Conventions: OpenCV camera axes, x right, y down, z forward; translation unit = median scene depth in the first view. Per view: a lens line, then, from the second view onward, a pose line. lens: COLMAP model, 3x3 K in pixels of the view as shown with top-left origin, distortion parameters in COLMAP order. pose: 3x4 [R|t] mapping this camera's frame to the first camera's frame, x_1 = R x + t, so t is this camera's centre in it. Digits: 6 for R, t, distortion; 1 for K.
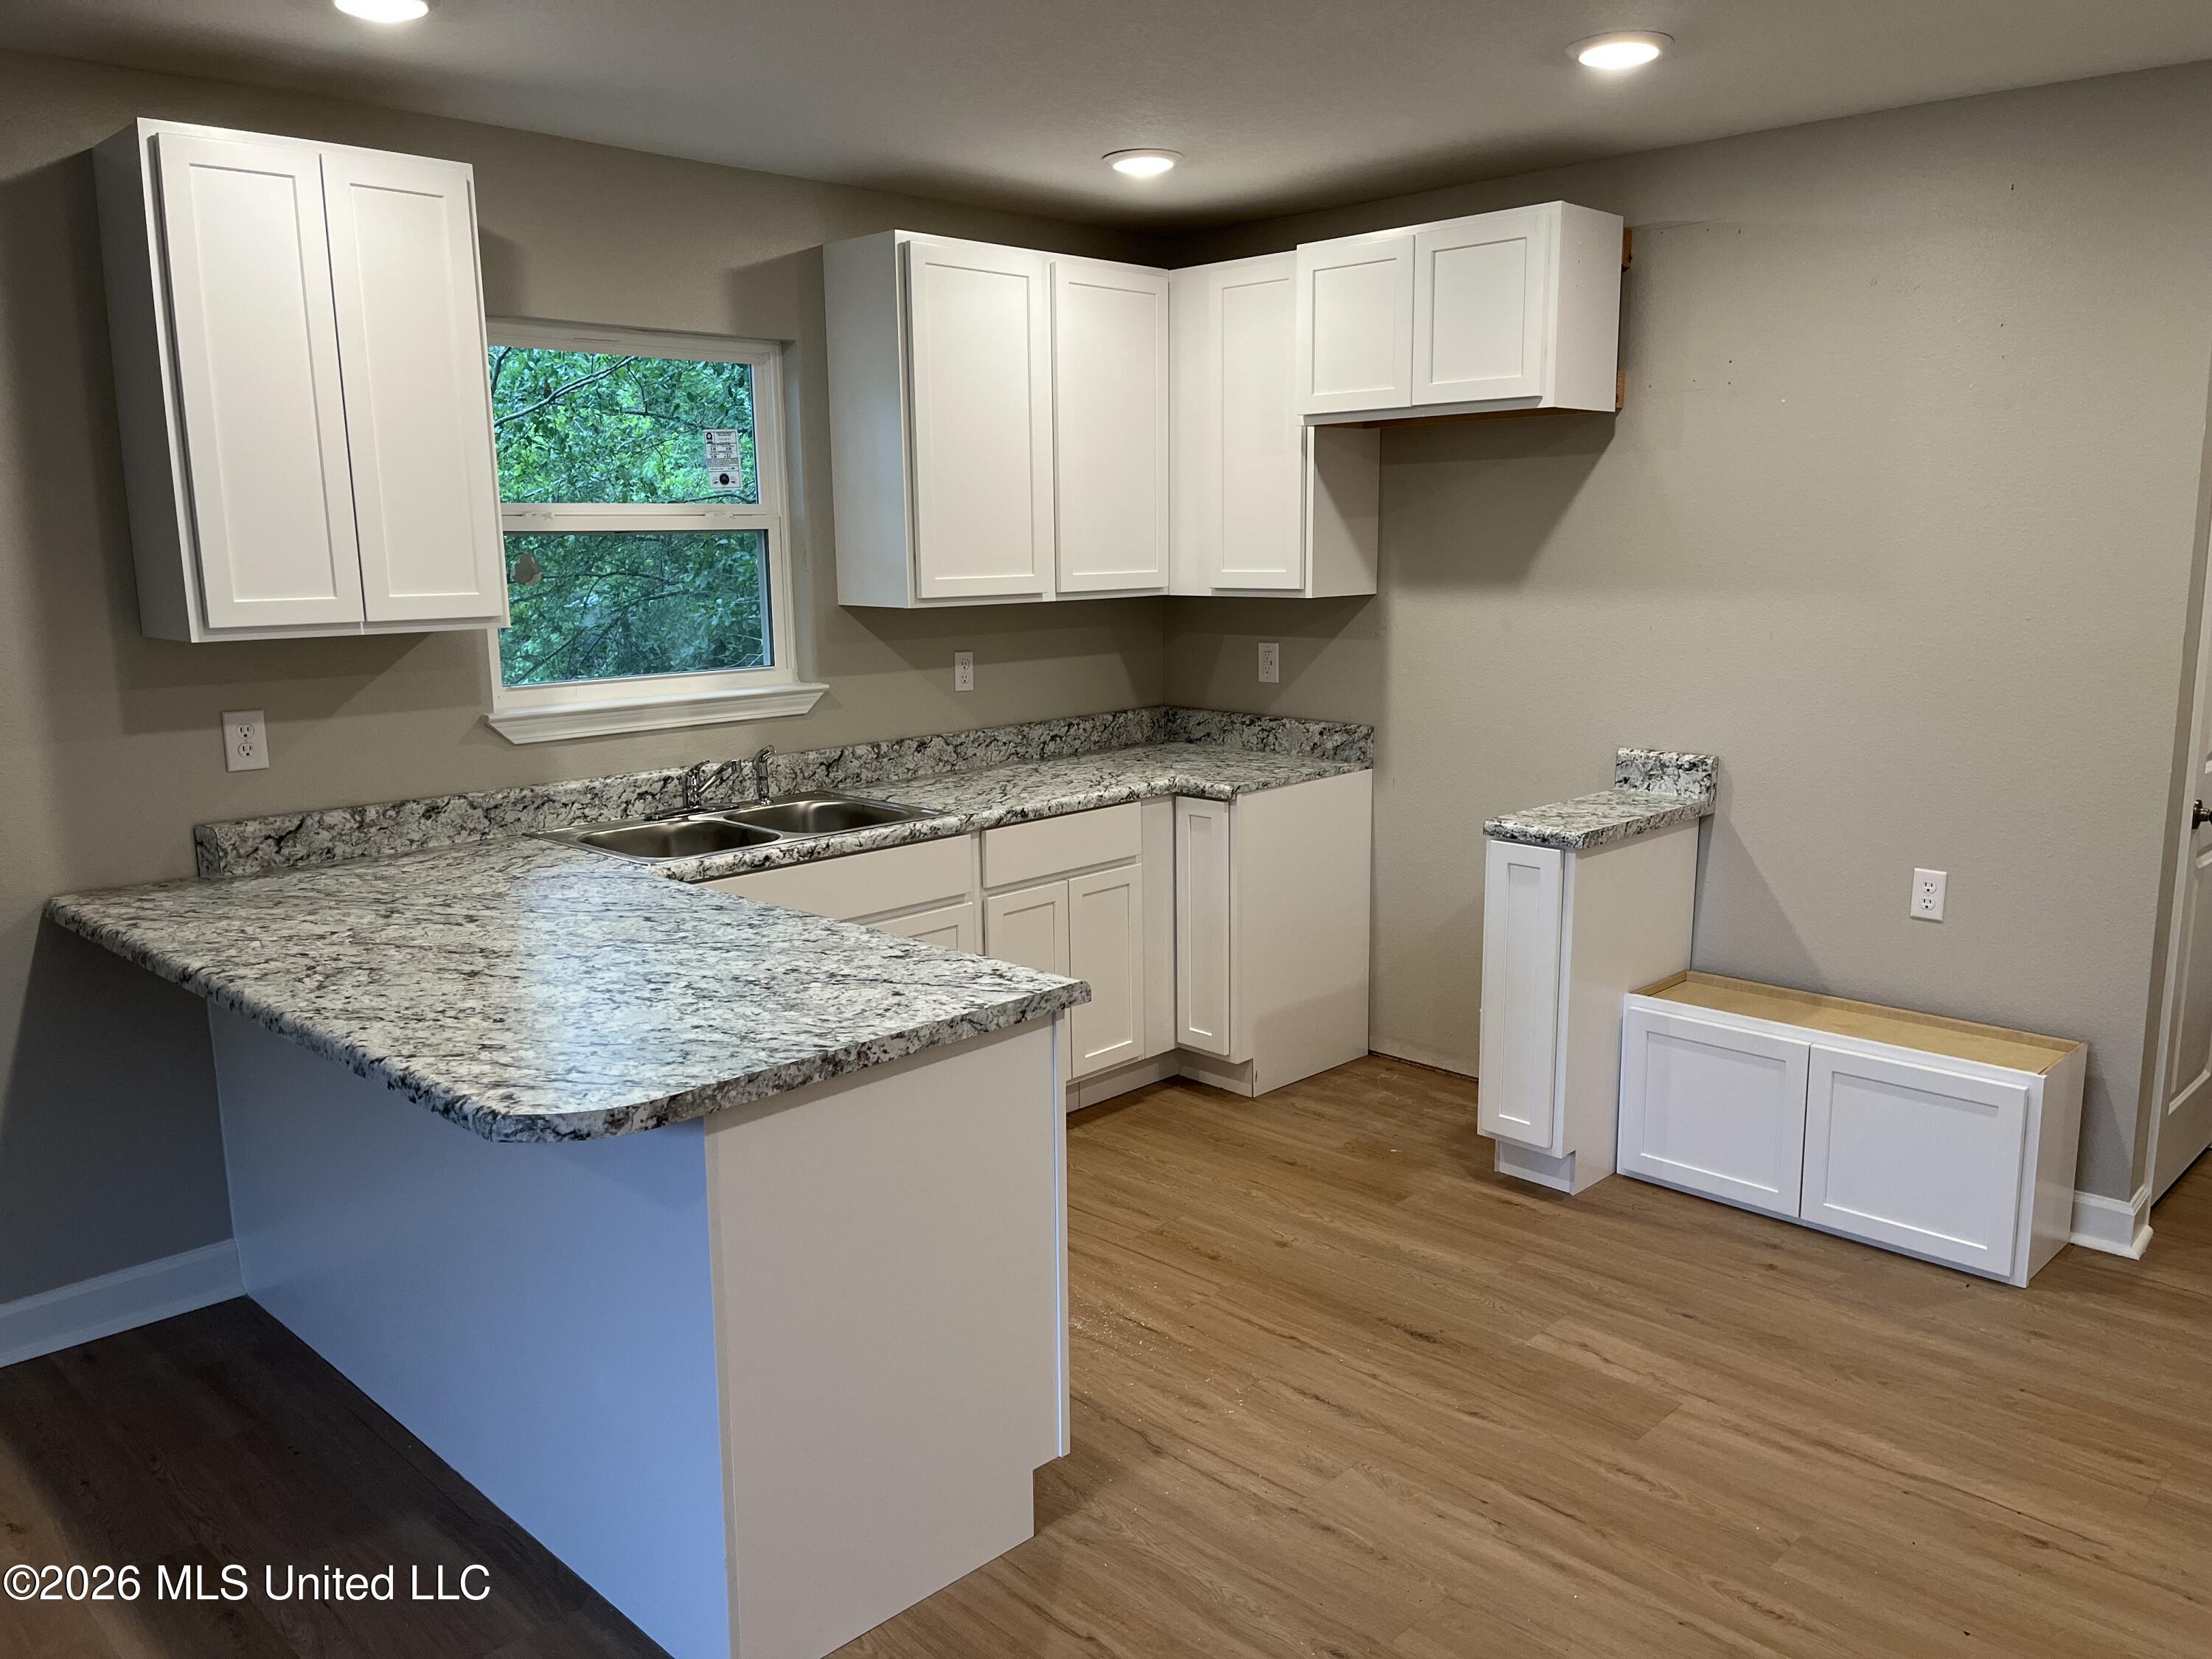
lens RADIAL K [[1673.4, 0, 1106.2], [0, 1673.4, 835.7], [0, 0, 1]] dist [0.073683, -0.097546]
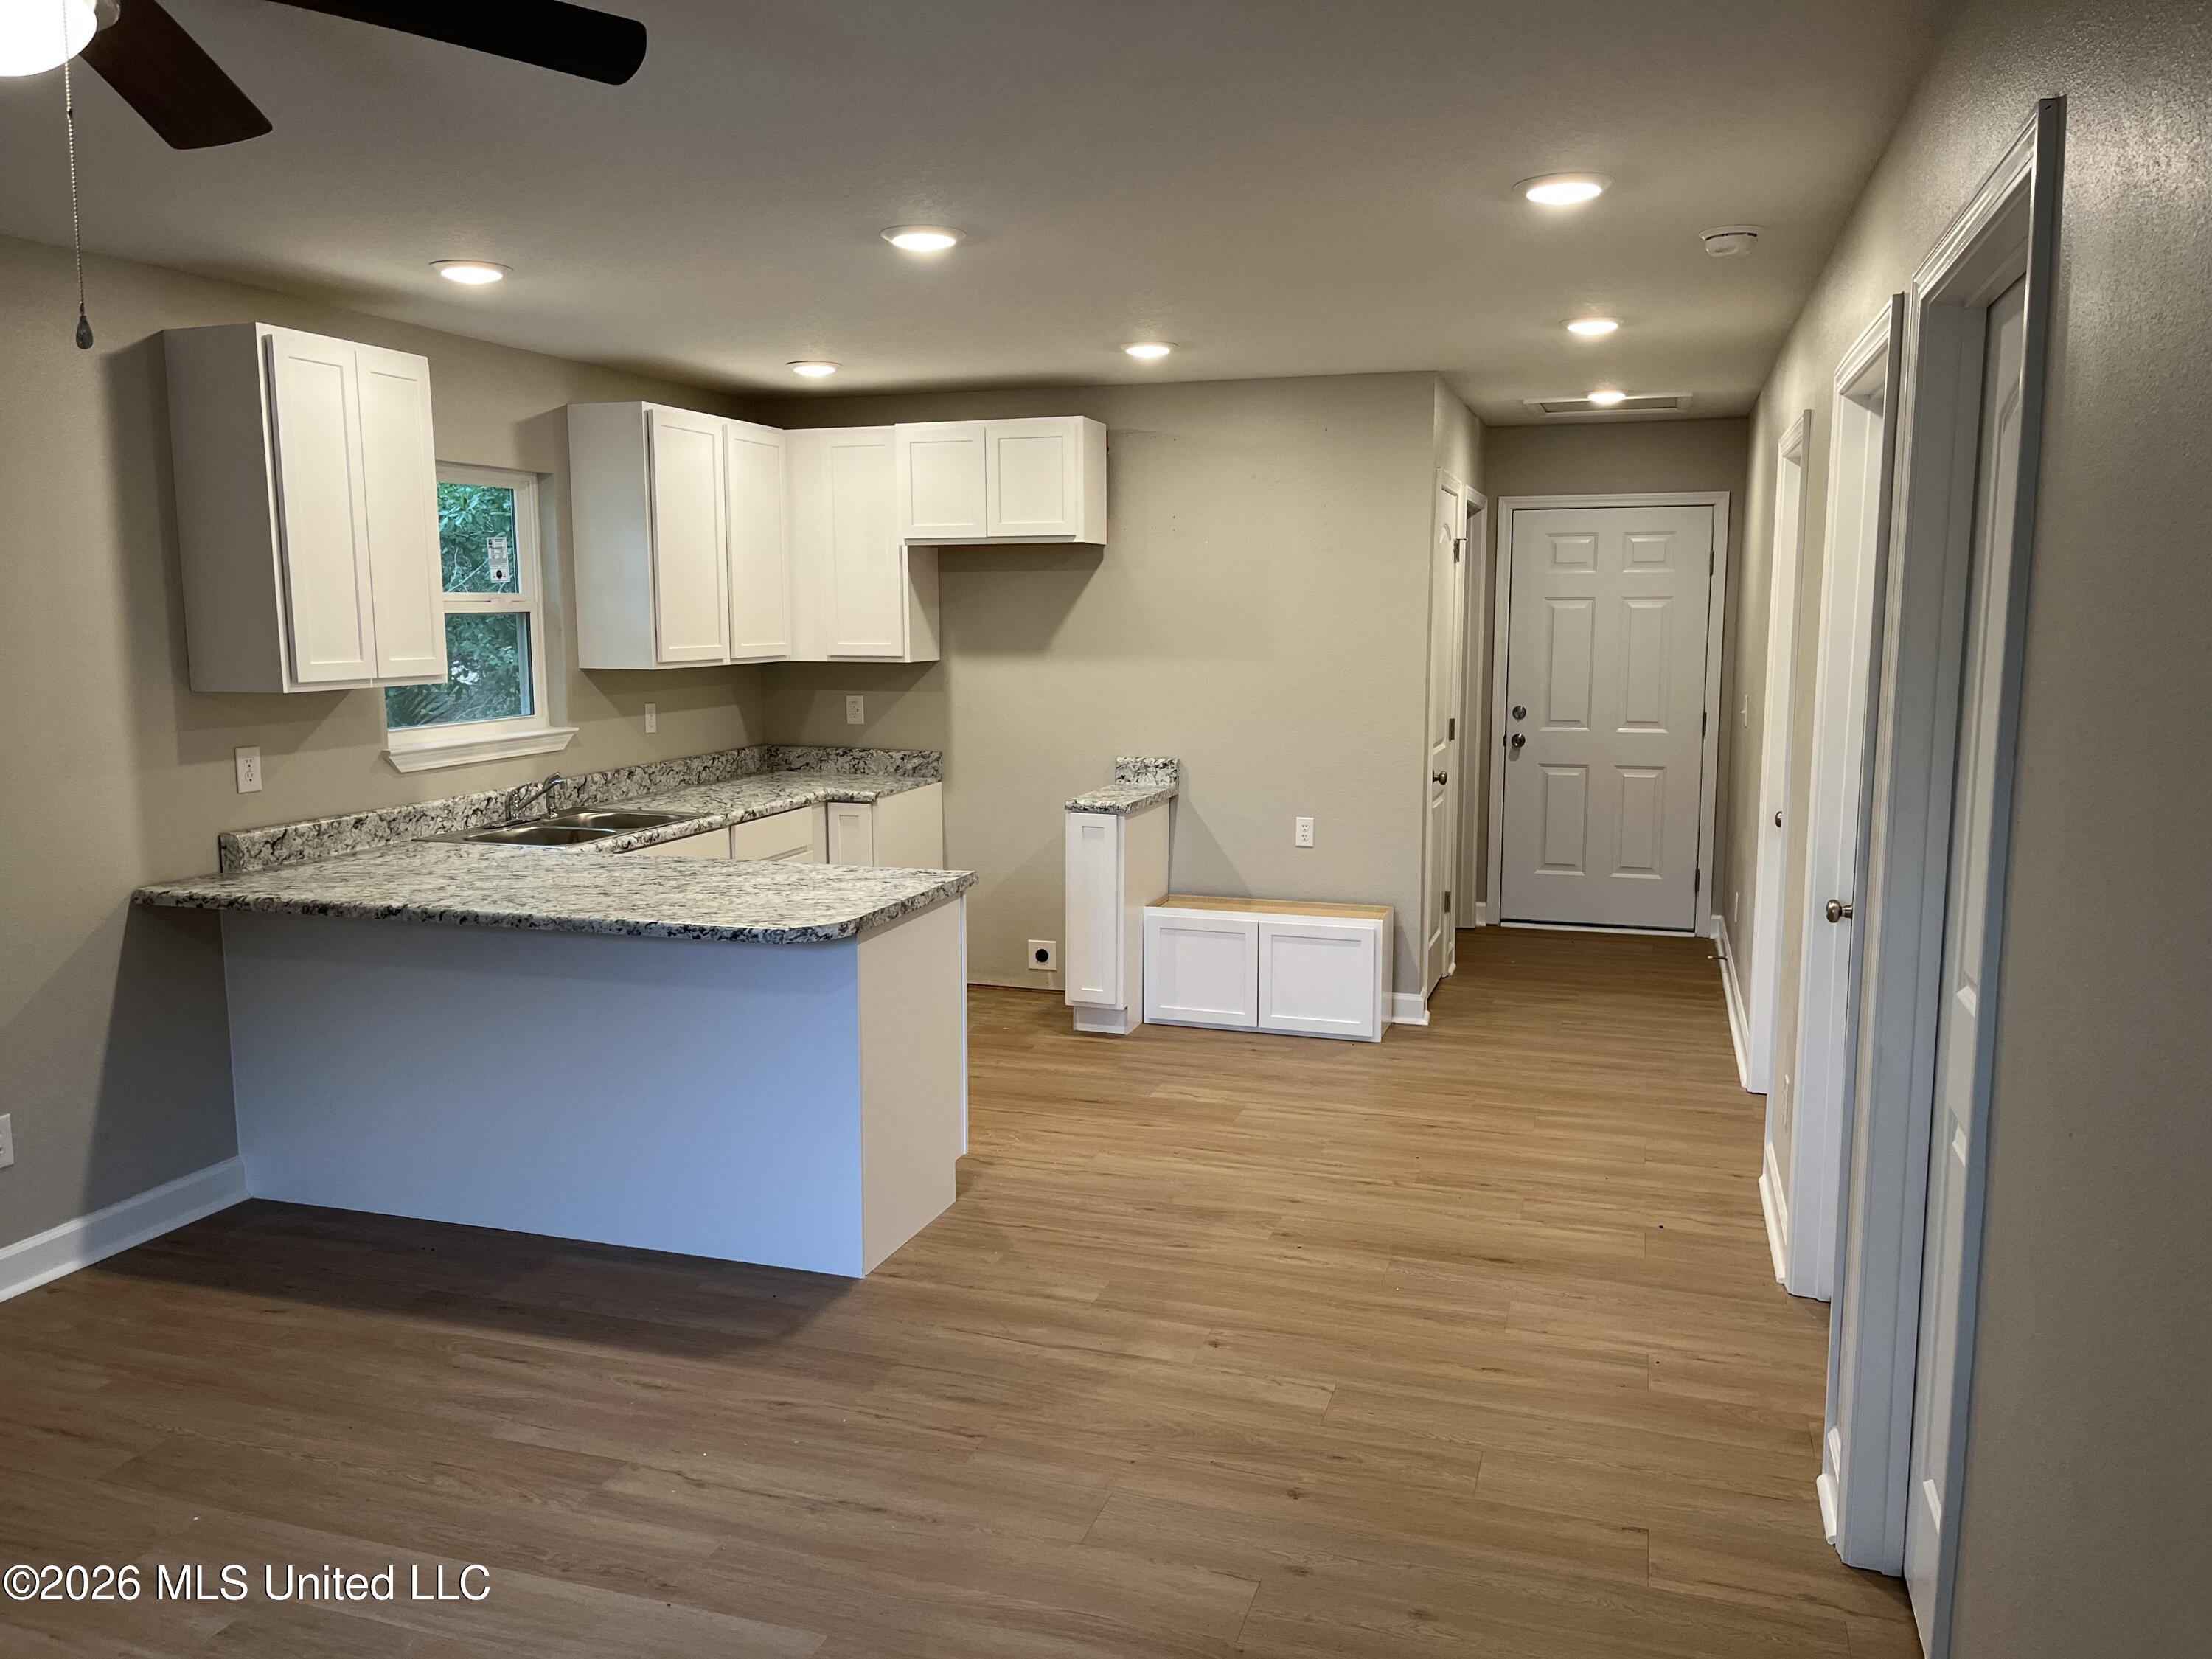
lens RADIAL K [[1671.4, 0, 1084.5], [0, 1671.4, 834.2], [0, 0, 1]] dist [0.065892, -0.082889]
pose [[0.898891, -0.050497, 0.435253, -0.458505], [0.071268, 0.996959, -0.031518, 0.075820], [-0.432338, 0.059351, 0.899756, -0.430543]]
